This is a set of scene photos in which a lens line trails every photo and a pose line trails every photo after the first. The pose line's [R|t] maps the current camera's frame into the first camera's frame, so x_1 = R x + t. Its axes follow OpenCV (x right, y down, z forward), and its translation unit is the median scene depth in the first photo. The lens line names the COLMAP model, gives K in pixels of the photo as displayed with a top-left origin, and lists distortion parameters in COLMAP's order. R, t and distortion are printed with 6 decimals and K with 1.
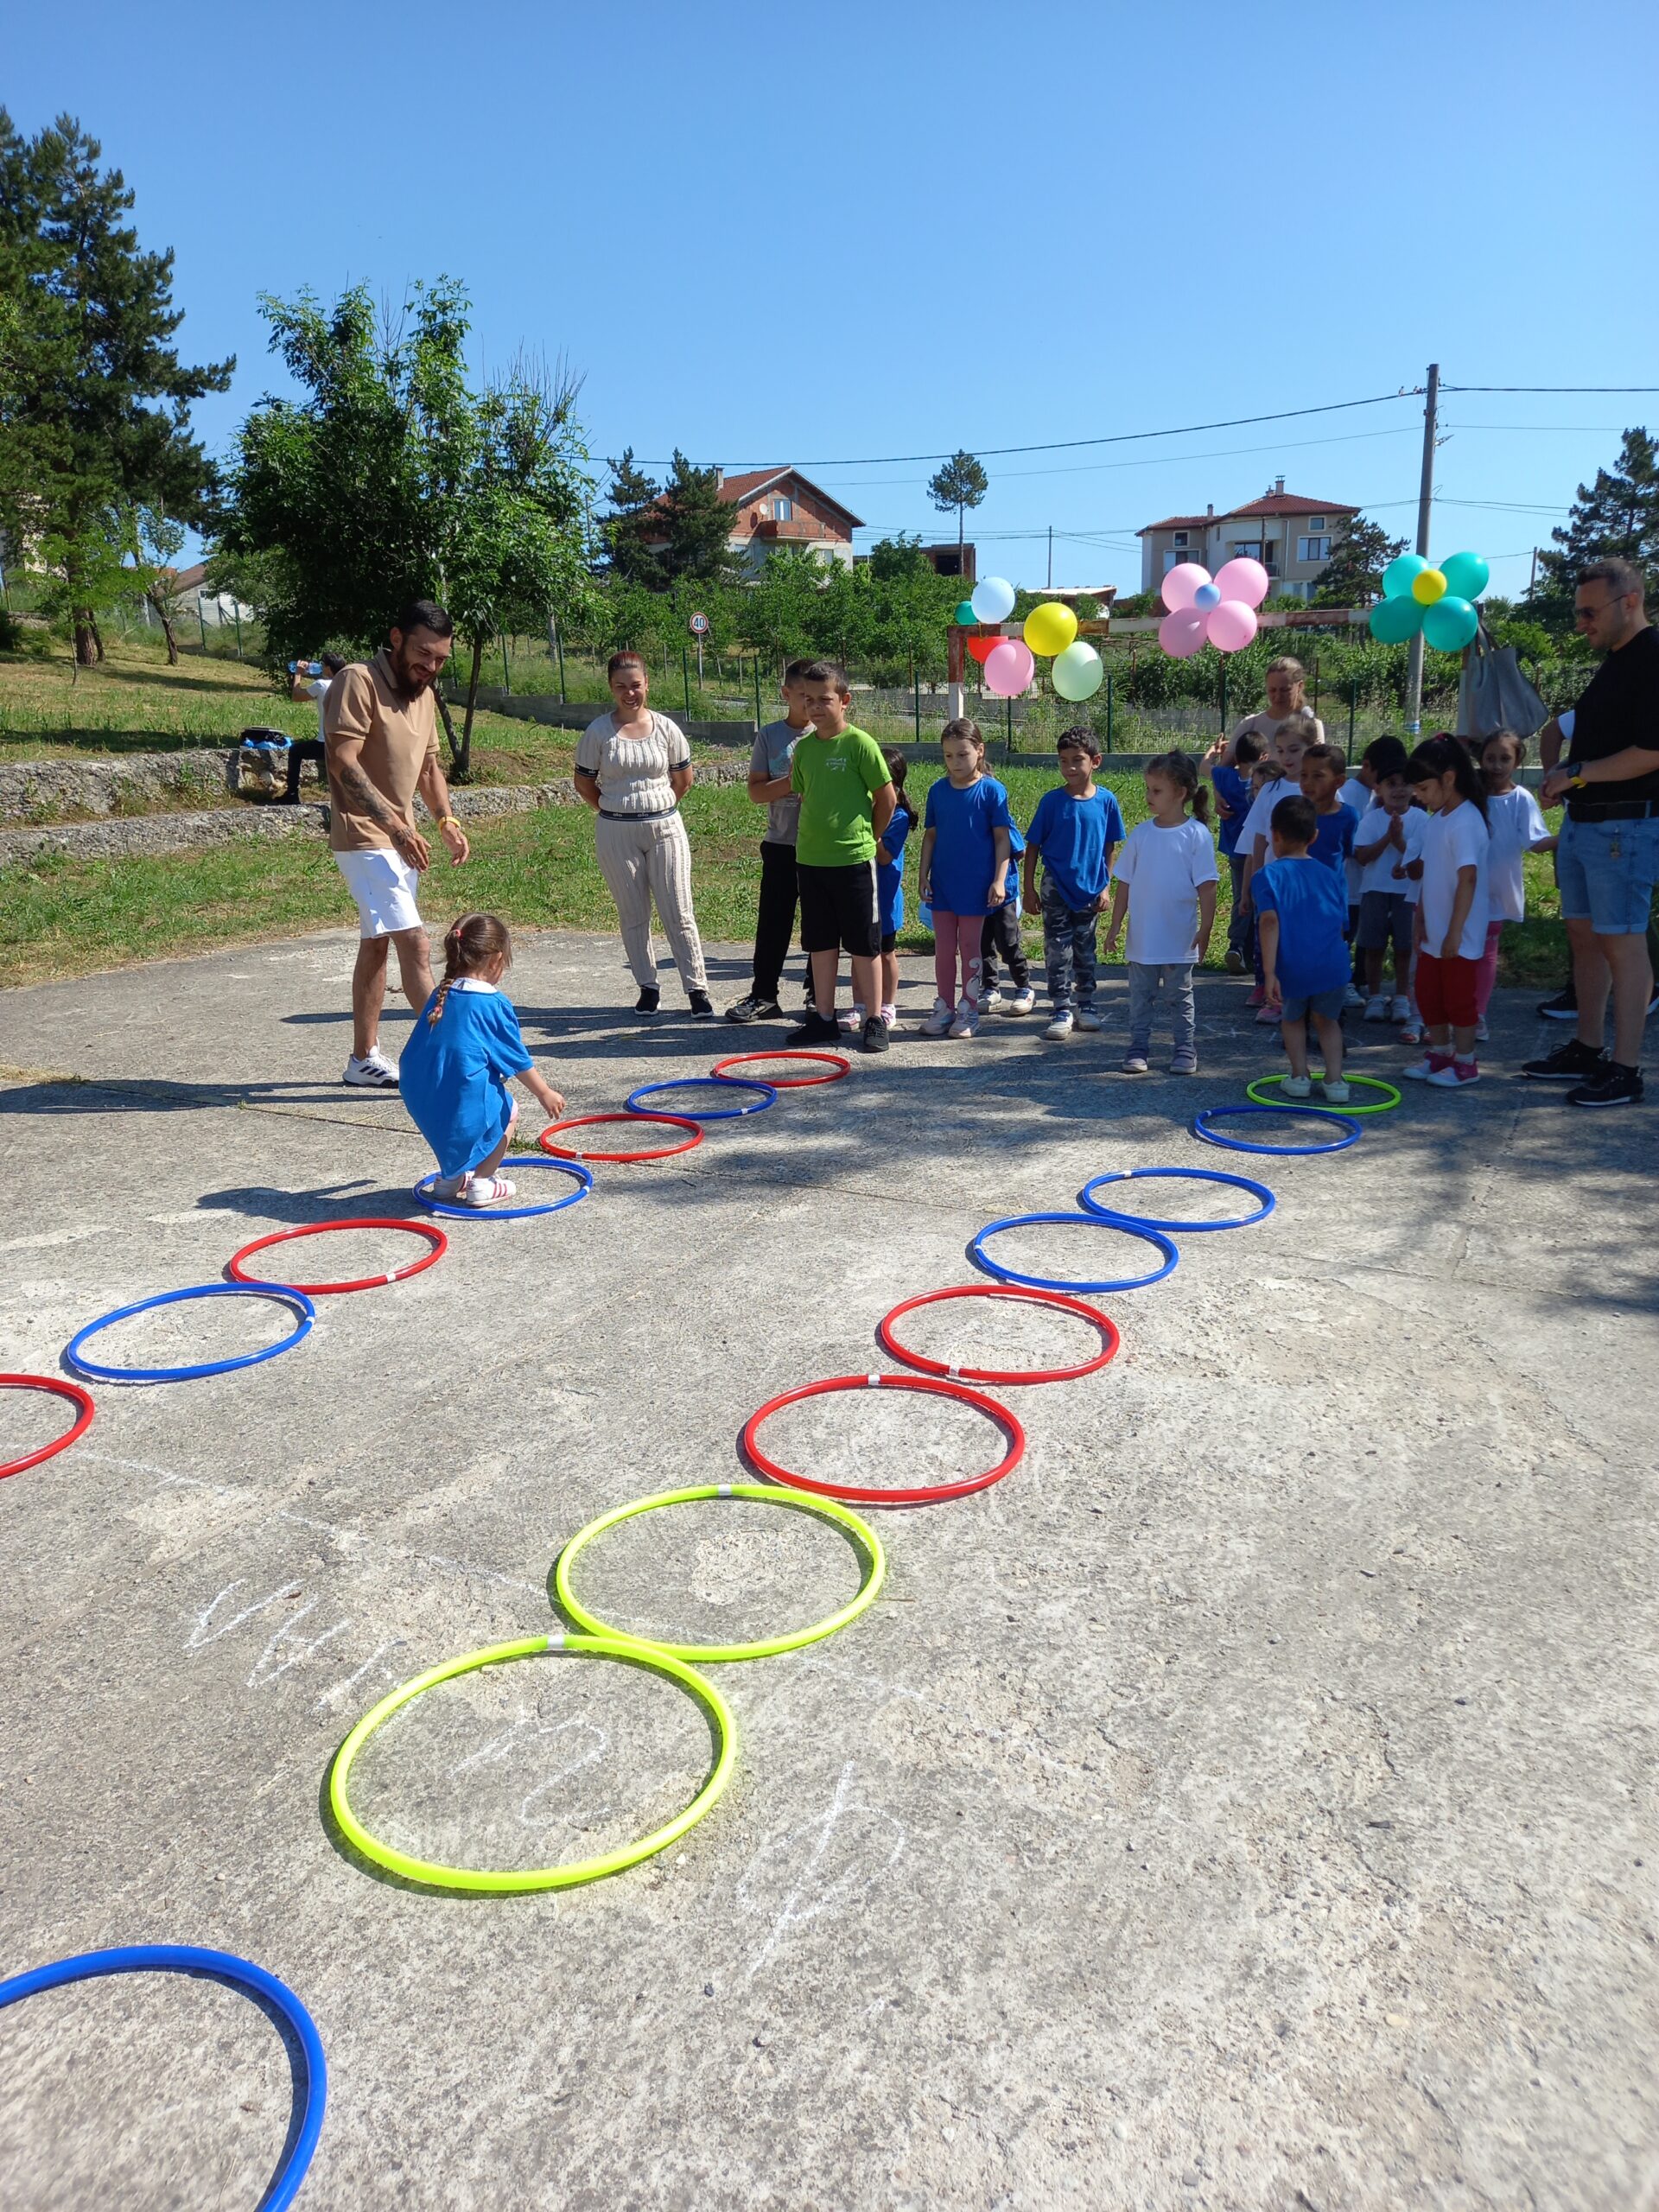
lens RADIAL K [[1584.9, 0, 853.7], [0, 1584.9, 1077.7], [0, 0, 1]] dist [0.065342, -0.069566]
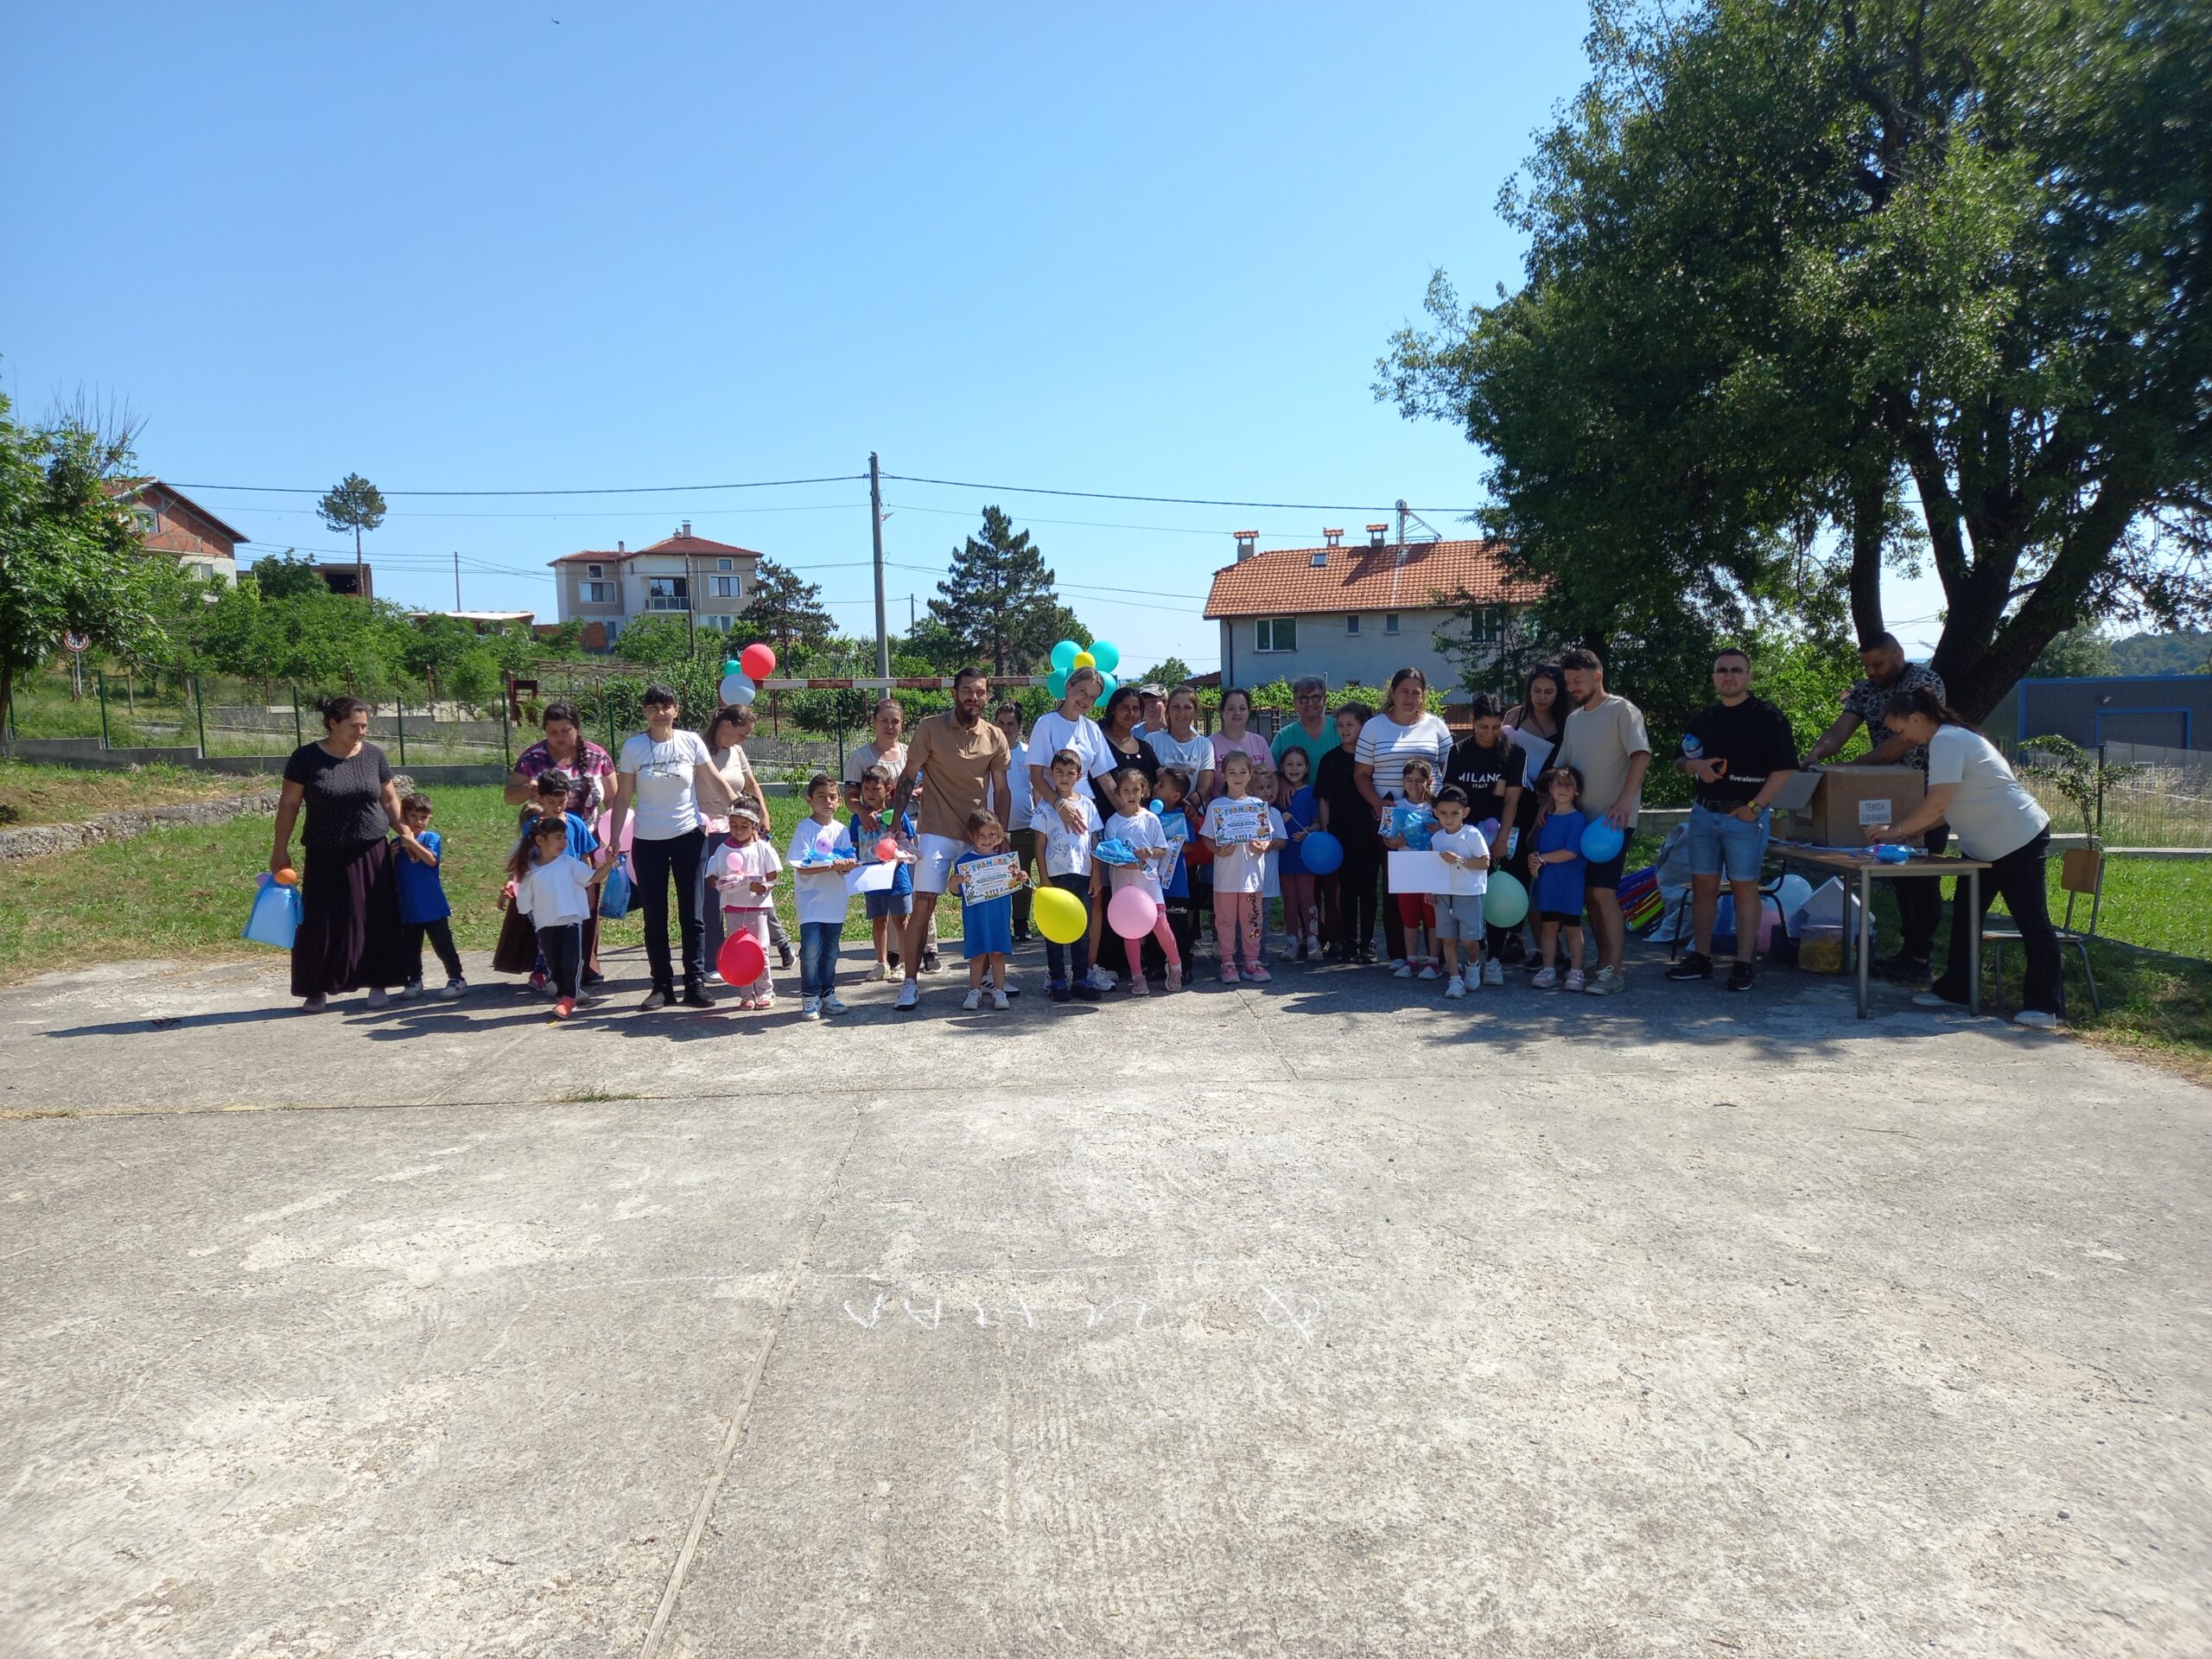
lens RADIAL K [[1555.1, 0, 1106.0], [0, 1555.1, 829.5], [0, 0, 1]] dist [0.044113, -0.046659]
pose [[0.869019, -0.038989, 0.493241, -0.031699], [0.118083, 0.984427, -0.130230, 0.002871], [-0.480482, 0.171416, 0.860089, -0.019399]]
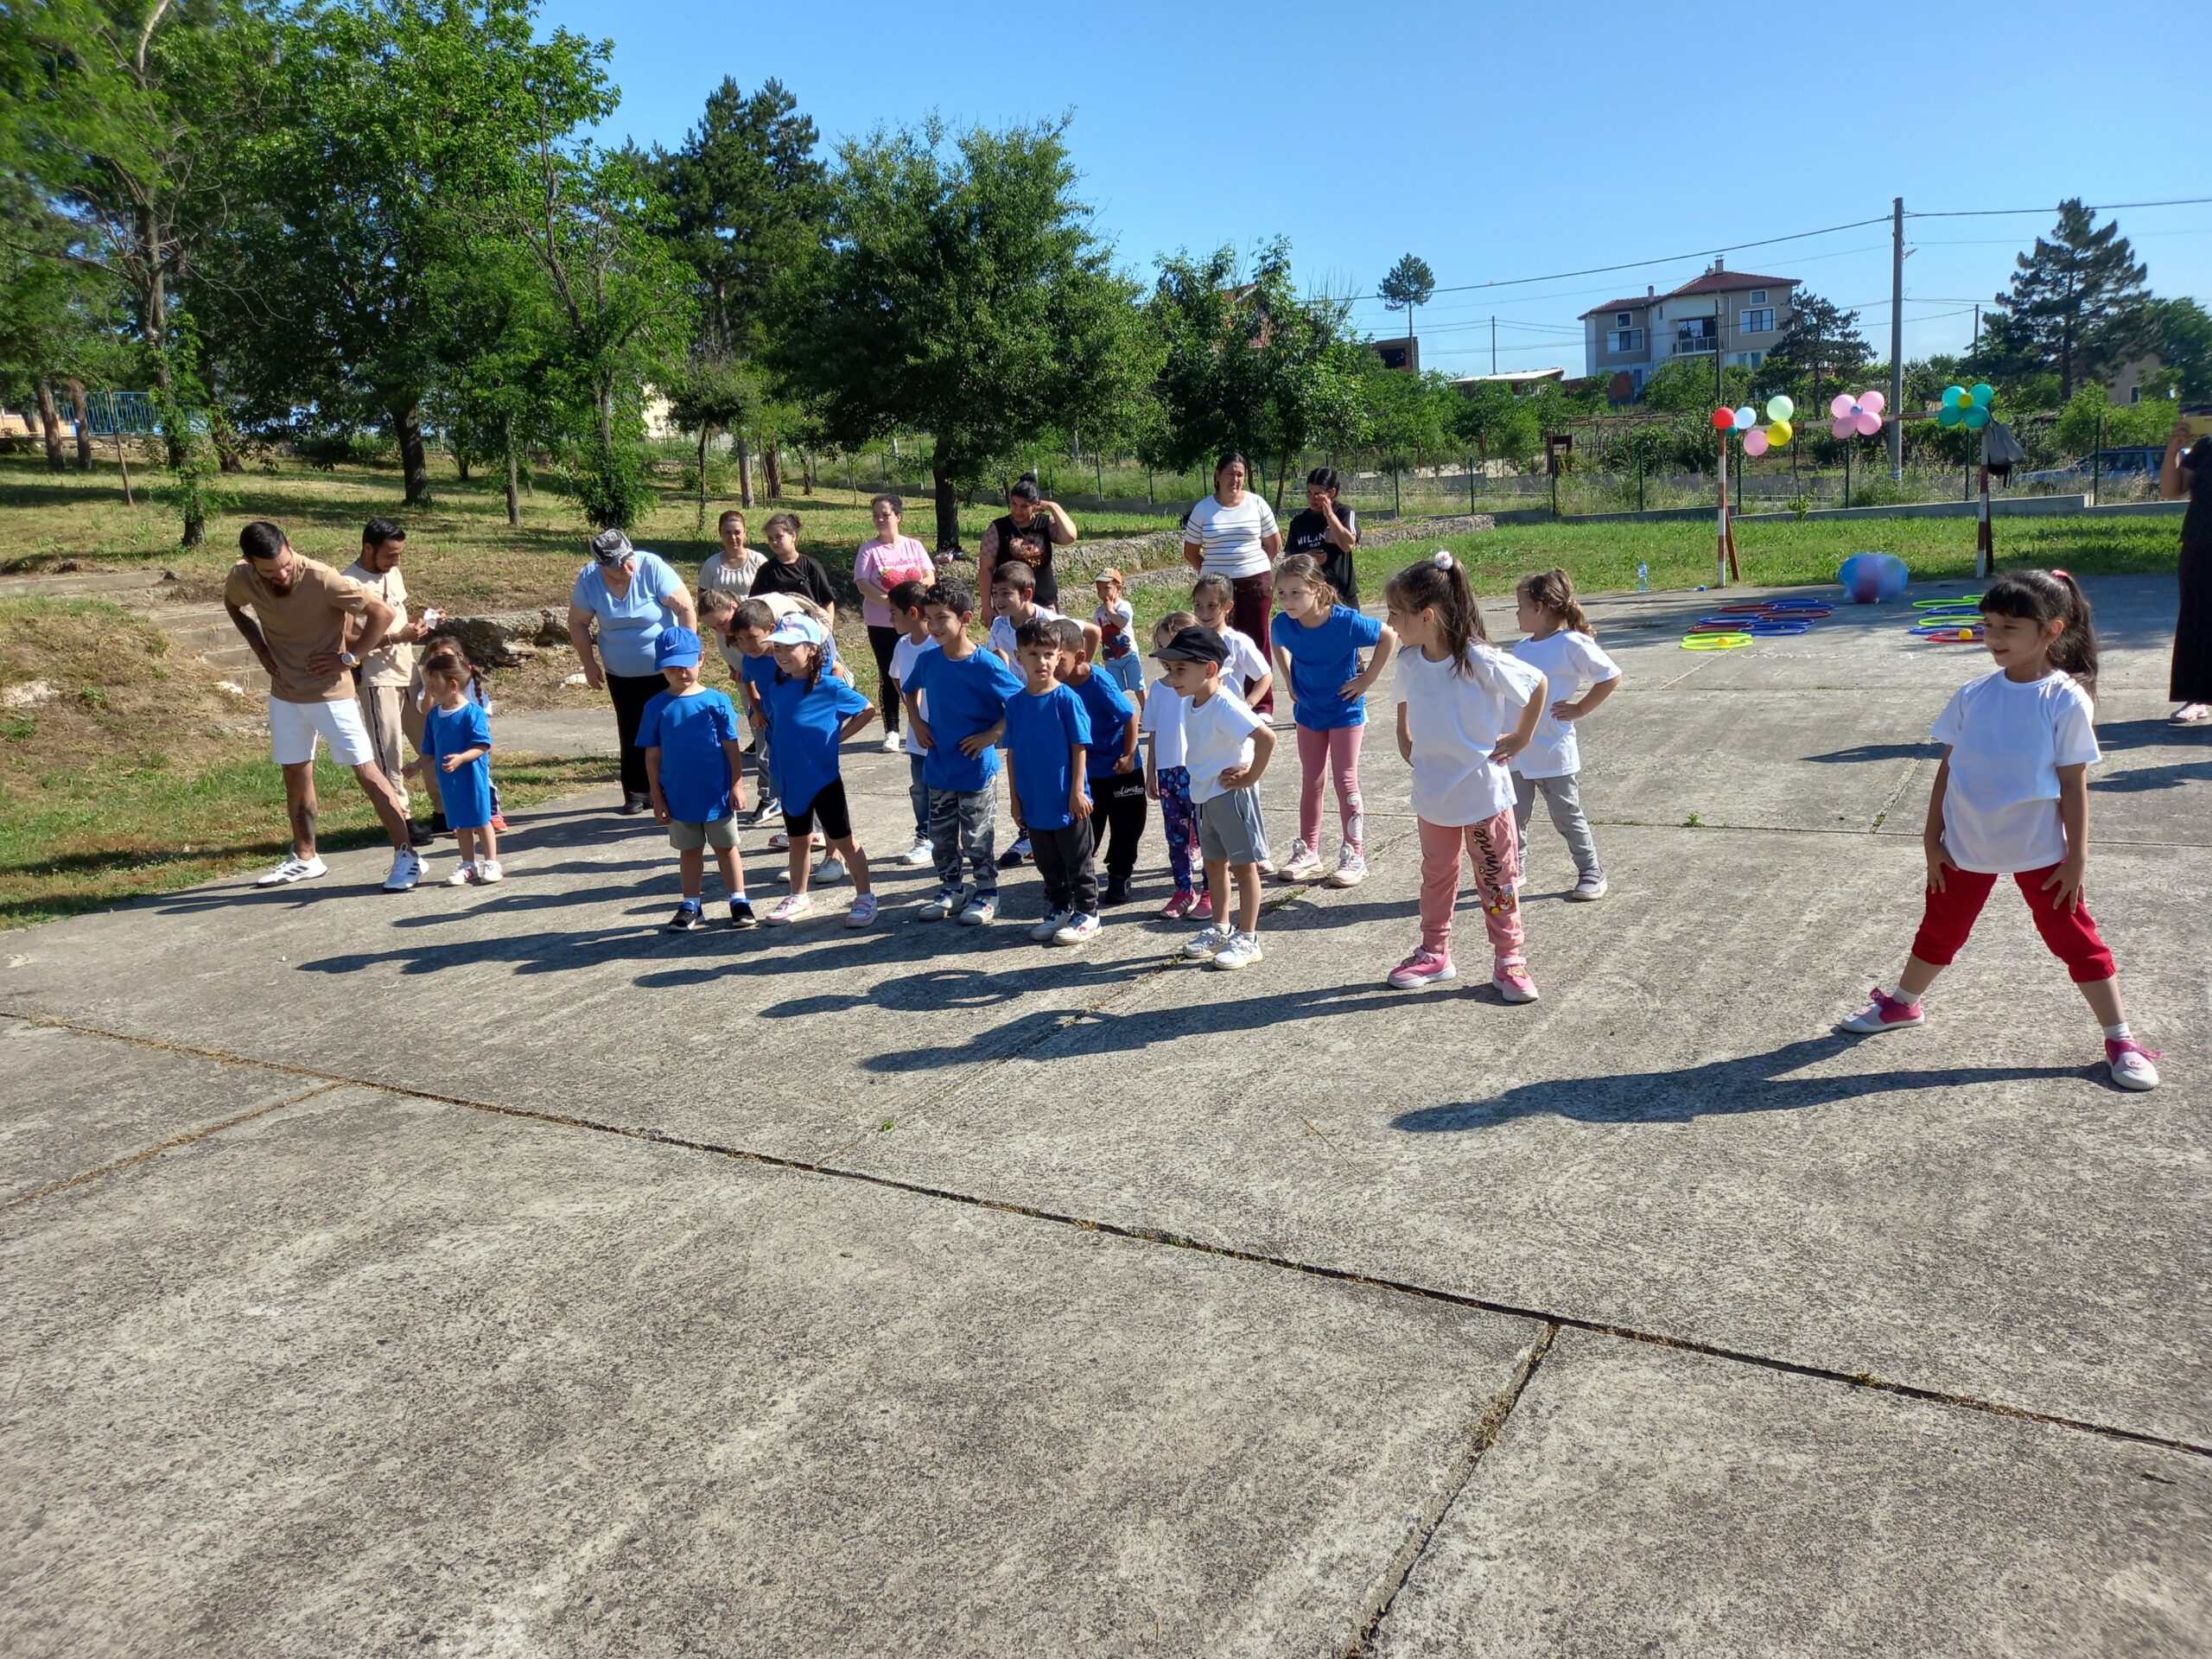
lens RADIAL K [[1555.1, 0, 1106.0], [0, 1555.1, 829.5], [0, 0, 1]] dist [0.044113, -0.046659]
pose [[0.992756, -0.036568, -0.114445, -0.060197], [0.033891, 0.999106, -0.025254, 0.031079], [0.115266, 0.021193, 0.993109, -0.131178]]
